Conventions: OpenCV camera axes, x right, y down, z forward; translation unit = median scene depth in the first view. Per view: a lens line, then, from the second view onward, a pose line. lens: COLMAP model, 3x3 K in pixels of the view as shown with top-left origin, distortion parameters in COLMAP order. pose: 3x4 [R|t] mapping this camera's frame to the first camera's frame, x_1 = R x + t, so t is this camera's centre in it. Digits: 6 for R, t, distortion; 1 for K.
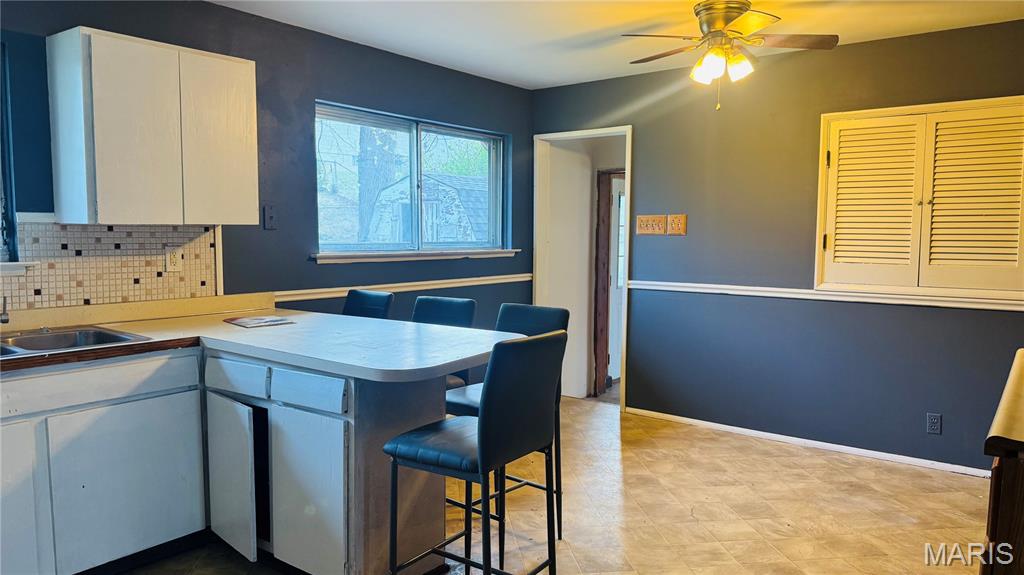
lens RADIAL K [[714.0, 0, 521.0], [0, 714.0, 293.1], [0, 0, 1]] dist [0.057764, -0.025672]
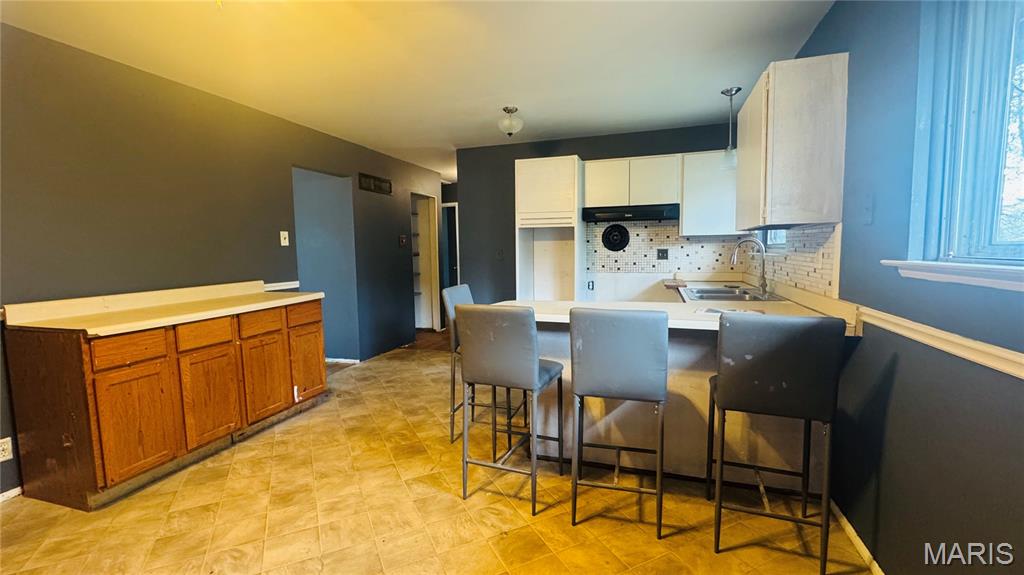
lens RADIAL K [[433.7, 0, 507.6], [0, 433.7, 287.4], [0, 0, 1]] dist [-0.001246, -0.000733]
pose [[-0.949770, 0.032928, -0.311211, 0.174290], [-0.020161, 0.985946, 0.165845, -0.100871], [0.312298, 0.163789, -0.935758, 1.449340]]
